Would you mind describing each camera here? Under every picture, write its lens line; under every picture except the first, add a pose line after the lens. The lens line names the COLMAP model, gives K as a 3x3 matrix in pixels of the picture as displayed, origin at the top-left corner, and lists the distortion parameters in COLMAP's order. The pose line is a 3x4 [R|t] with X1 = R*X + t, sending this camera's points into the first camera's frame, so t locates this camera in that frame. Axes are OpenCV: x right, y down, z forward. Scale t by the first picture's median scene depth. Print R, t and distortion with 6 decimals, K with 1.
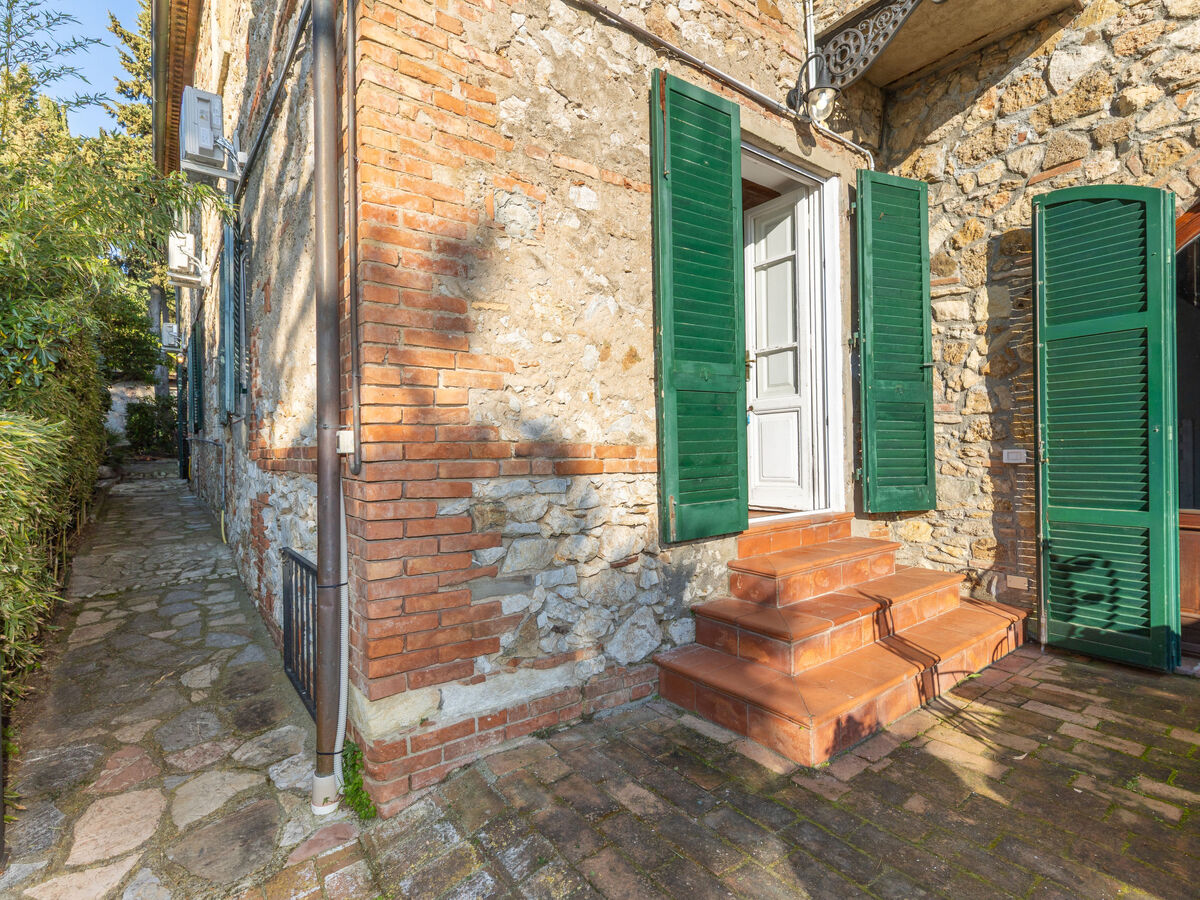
lens RADIAL K [[608.1, 0, 599.1], [0, 608.1, 454.3], [0, 0, 1]] dist [0.001346, -0.000473]
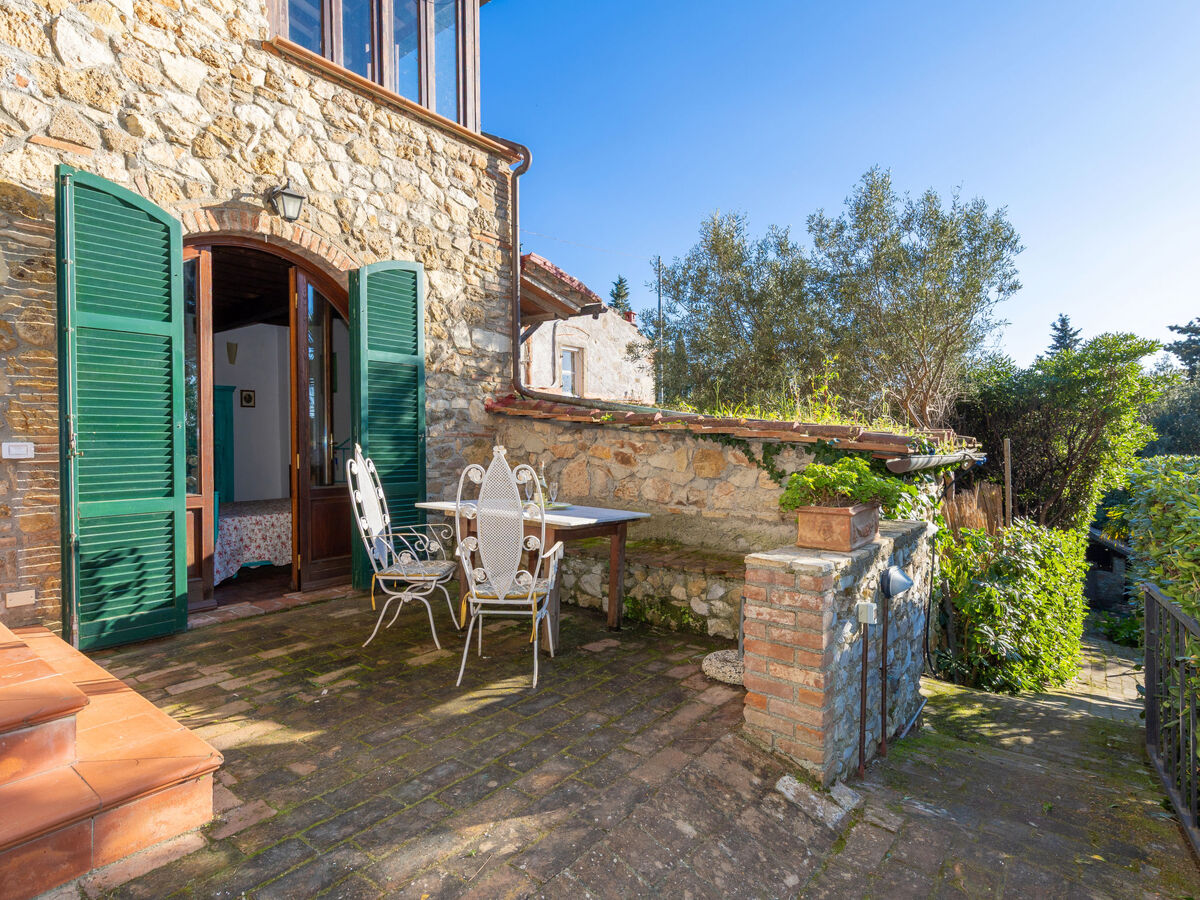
lens RADIAL K [[608.1, 0, 613.6], [0, 608.1, 456.7], [0, 0, 1]] dist [0.001346, -0.000473]
pose [[-0.289158, -0.001469, 0.957280, -0.406078], [0.020636, 0.999757, 0.007767, 0.024325], [-0.957059, 0.022000, -0.289058, 0.491975]]
